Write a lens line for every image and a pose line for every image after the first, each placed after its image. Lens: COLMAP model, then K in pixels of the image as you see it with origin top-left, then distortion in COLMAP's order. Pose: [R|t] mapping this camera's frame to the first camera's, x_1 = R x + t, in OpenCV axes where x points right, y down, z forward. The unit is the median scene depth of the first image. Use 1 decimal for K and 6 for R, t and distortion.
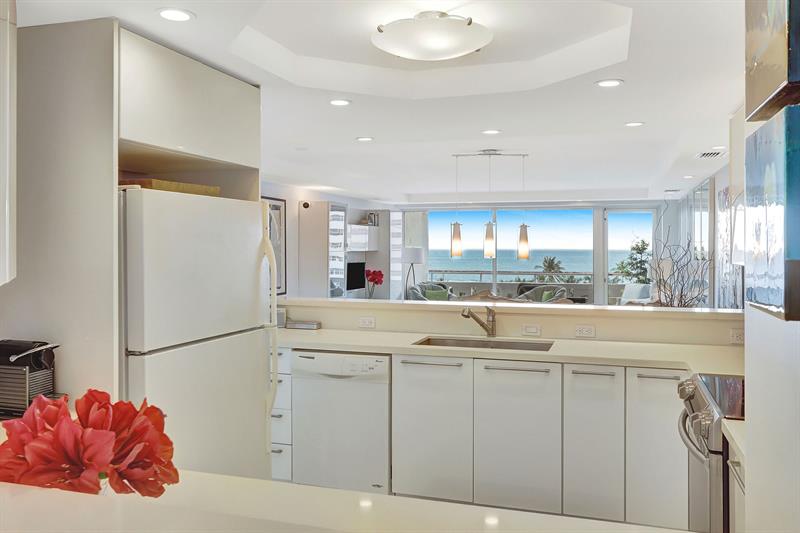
lens RADIAL K [[663.3, 0, 399.6], [0, 663.3, 243.9], [0, 0, 1]] dist [-0.009772, -0.000130]
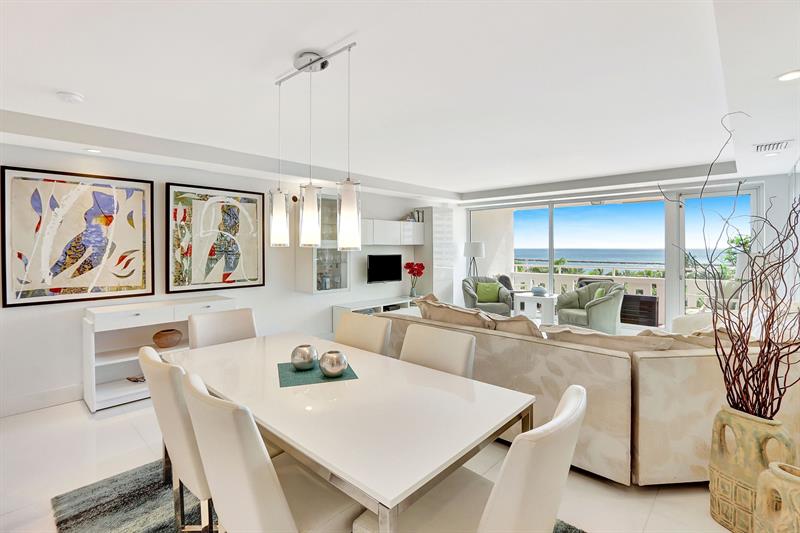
lens RADIAL K [[375.2, 0, 401.3], [0, 375.2, 246.2], [0, 0, 1]] dist [-0.011732, 0.000631]
pose [[0.905792, -0.008453, -0.423639, 0.657051], [0.008125, 0.999964, -0.002582, 0.045223], [0.423645, -0.001103, 0.905827, 1.423817]]
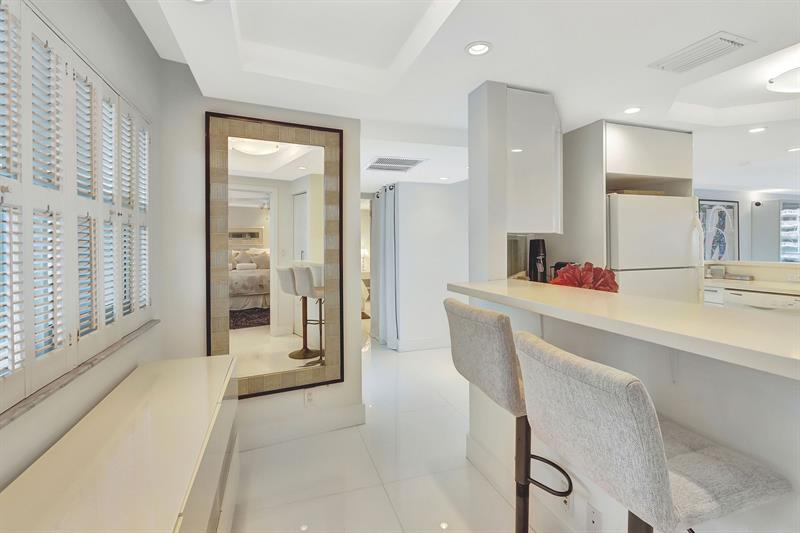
lens RADIAL K [[375.2, 0, 401.3], [0, 375.2, 246.2], [0, 0, 1]] dist [-0.011732, 0.000631]
pose [[0.587567, -0.000068, -0.809175, 0.137807], [0.007935, 0.999952, 0.005678, 0.055099], [0.809137, -0.009757, 0.587540, -0.218633]]
